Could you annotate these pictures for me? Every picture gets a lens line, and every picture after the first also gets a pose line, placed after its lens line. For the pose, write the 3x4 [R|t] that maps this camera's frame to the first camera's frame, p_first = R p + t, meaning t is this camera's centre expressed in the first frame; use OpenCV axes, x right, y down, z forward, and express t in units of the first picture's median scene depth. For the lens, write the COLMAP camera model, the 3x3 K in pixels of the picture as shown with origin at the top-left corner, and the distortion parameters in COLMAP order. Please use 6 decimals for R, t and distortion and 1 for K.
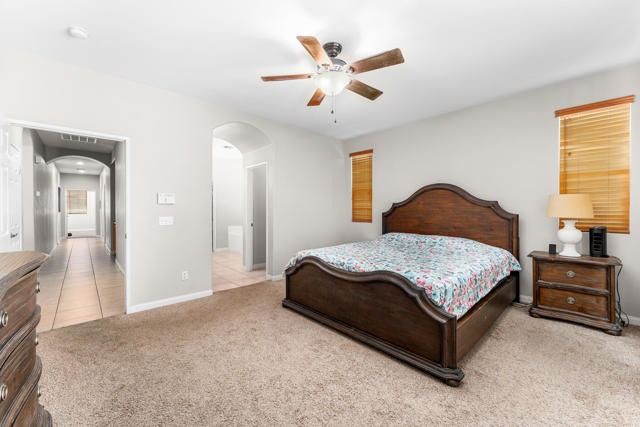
lens RADIAL K [[253.2, 0, 320.0], [0, 253.2, 213.5], [0, 0, 1]] dist [0.000659, -0.000064]
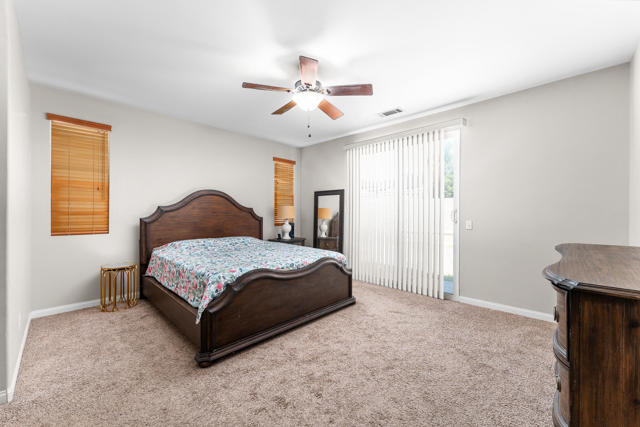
lens RADIAL K [[253.2, 0, 320.0], [0, 253.2, 213.5], [0, 0, 1]] dist [0.000659, -0.000064]
pose [[-0.036073, 0.001066, 0.999349, -0.750598], [0.014844, 0.999890, -0.000531, -0.012282], [-0.999239, 0.014815, -0.036085, 0.695724]]
